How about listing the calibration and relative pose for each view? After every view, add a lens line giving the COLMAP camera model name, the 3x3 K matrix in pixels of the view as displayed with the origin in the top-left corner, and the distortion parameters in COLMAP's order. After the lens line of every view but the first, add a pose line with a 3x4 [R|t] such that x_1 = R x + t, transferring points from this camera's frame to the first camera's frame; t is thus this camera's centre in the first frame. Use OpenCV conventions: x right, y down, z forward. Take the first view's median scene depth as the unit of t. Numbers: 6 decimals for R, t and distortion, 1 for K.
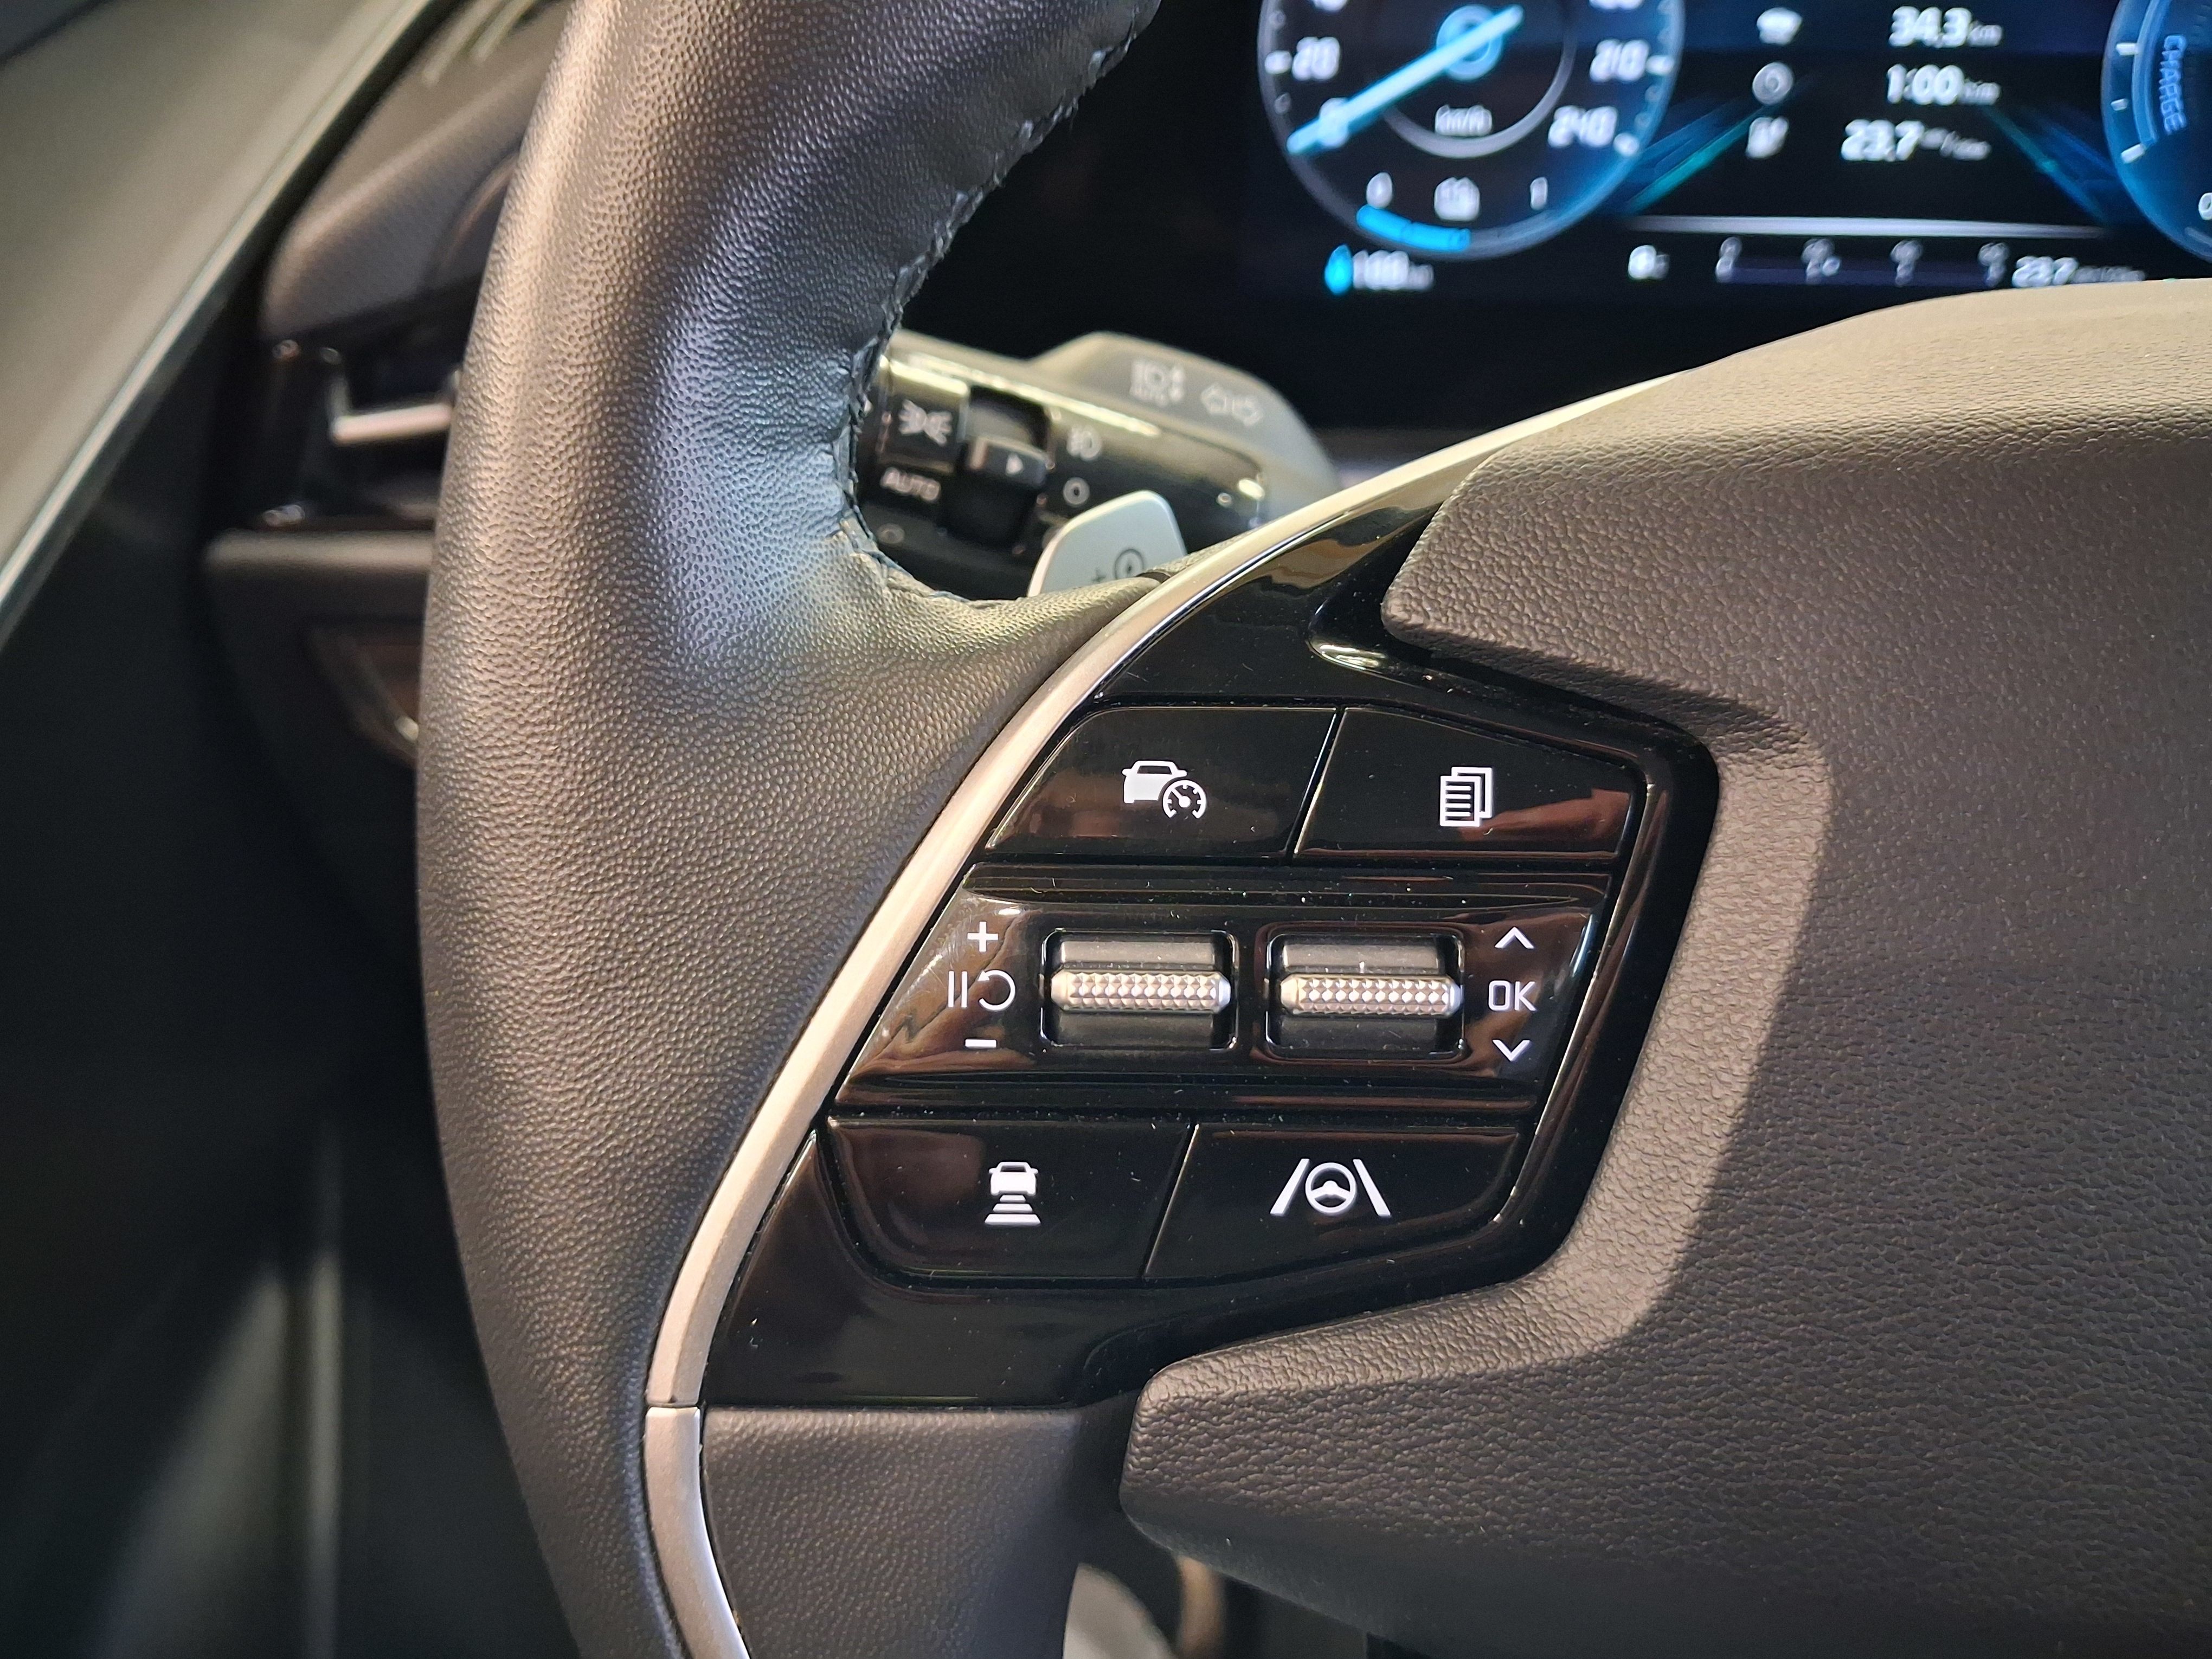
lens RADIAL K [[1726.8, 0, 1095.9], [0, 1726.8, 827.8], [0, 0, 1]] dist [-0.014421, -0.015206]
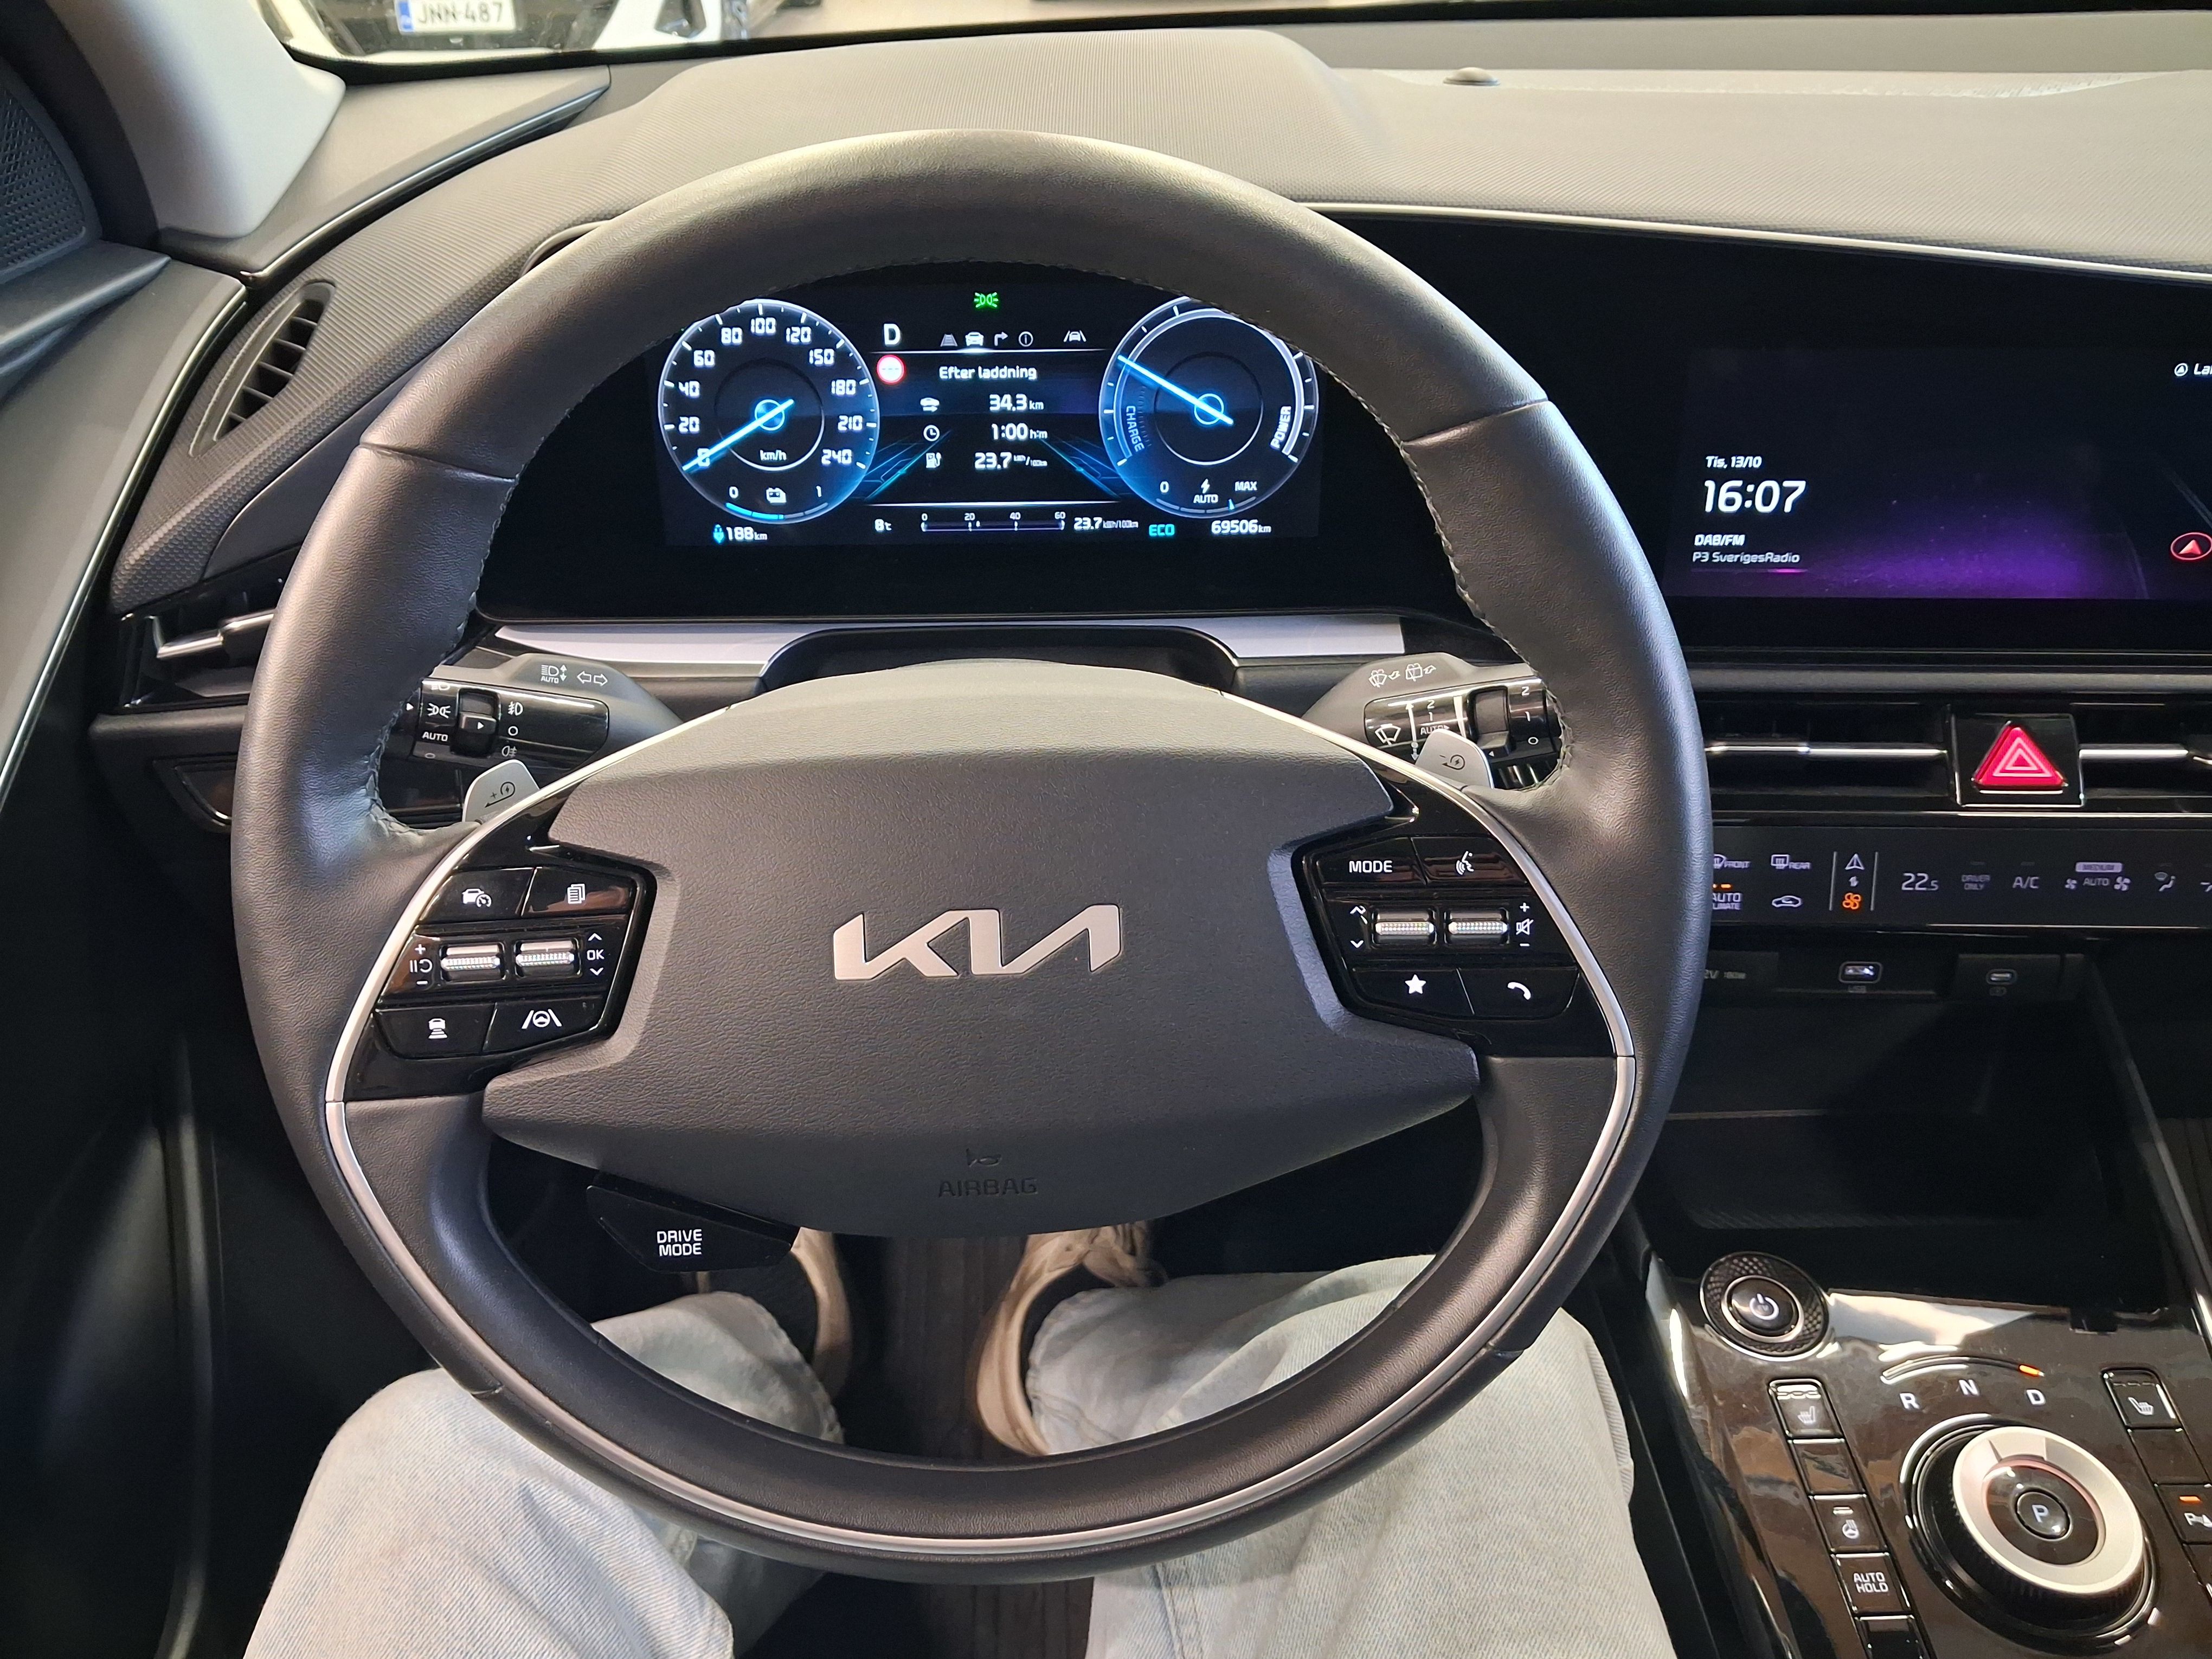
lens RADIAL K [[1726.8, 0, 1099.0], [0, 1726.8, 837.9], [0, 0, 1]] dist [-0.014421, -0.015206]
pose [[0.993181, -0.064615, 0.097039, 0.372119], [0.056845, 0.995107, 0.080810, -0.137431], [-0.101786, -0.074743, 0.991995, -0.953263]]
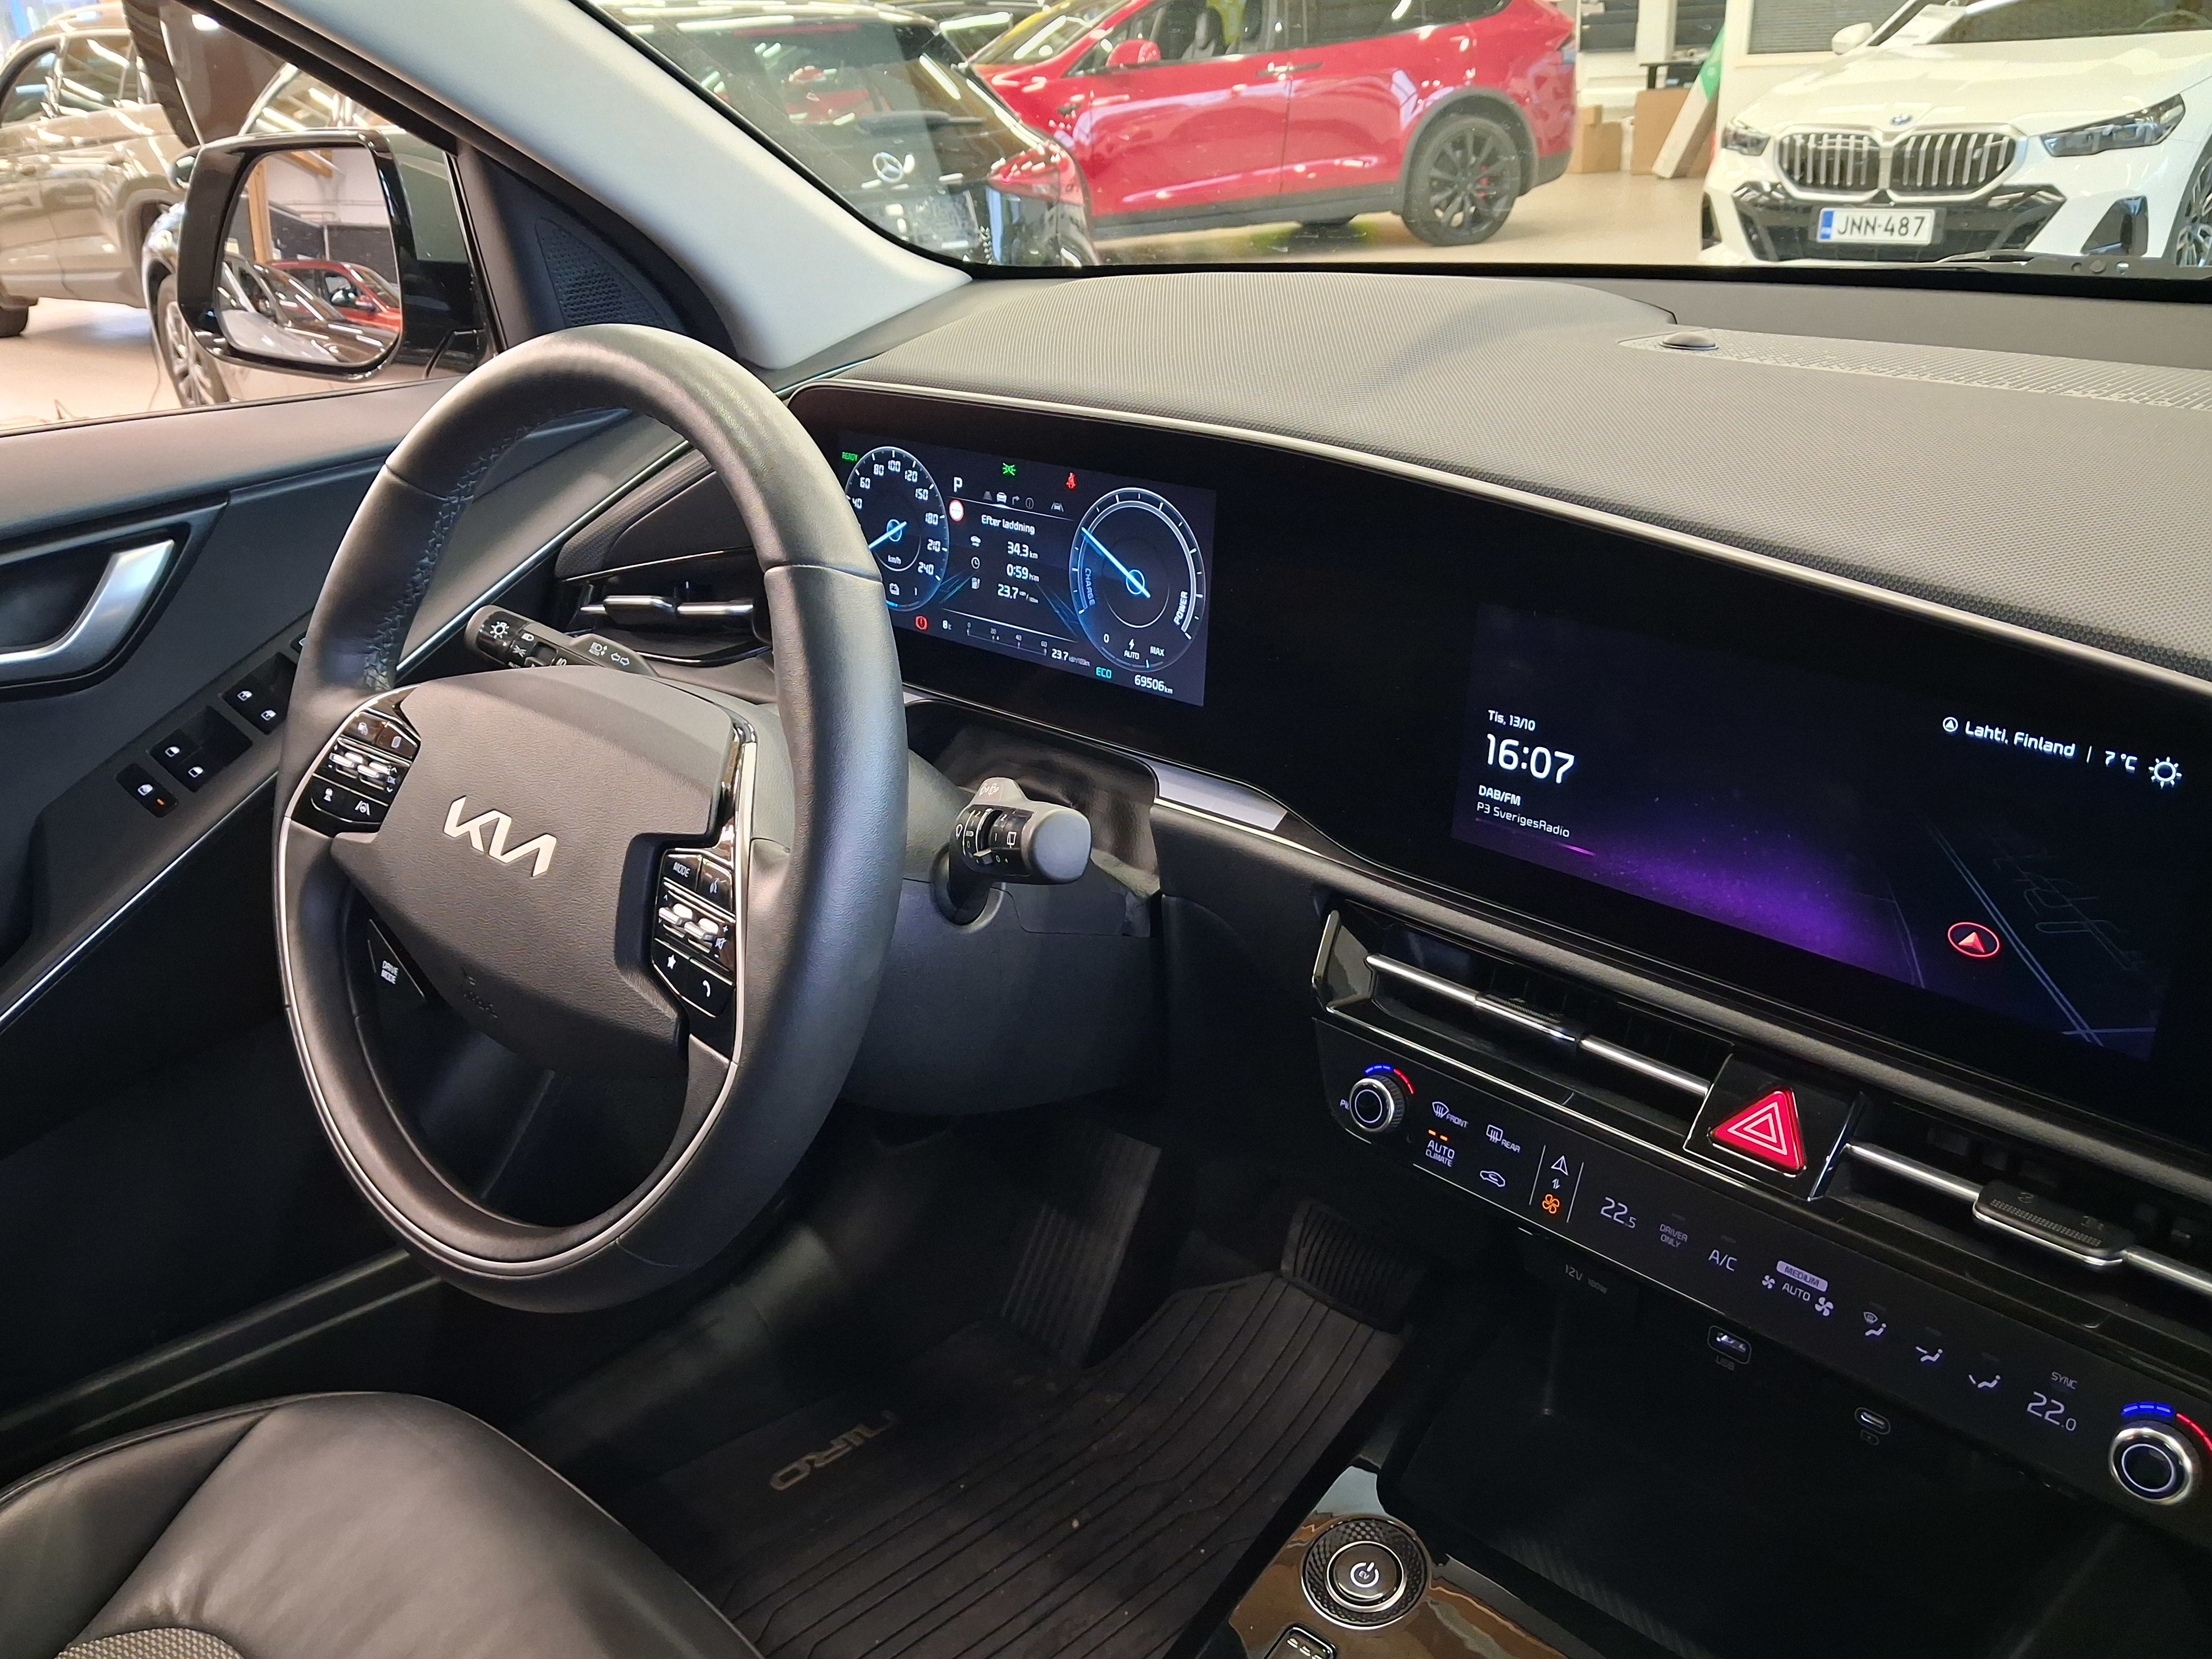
lens RADIAL K [[1726.8, 0, 1102.5], [0, 1726.8, 814.3], [0, 0, 1]] dist [-0.014421, -0.015206]
pose [[0.802435, 0.214501, -0.556854, 2.038112], [-0.237419, 0.970885, 0.031862, -0.210868], [0.547476, 0.106640, 0.829999, -0.935087]]
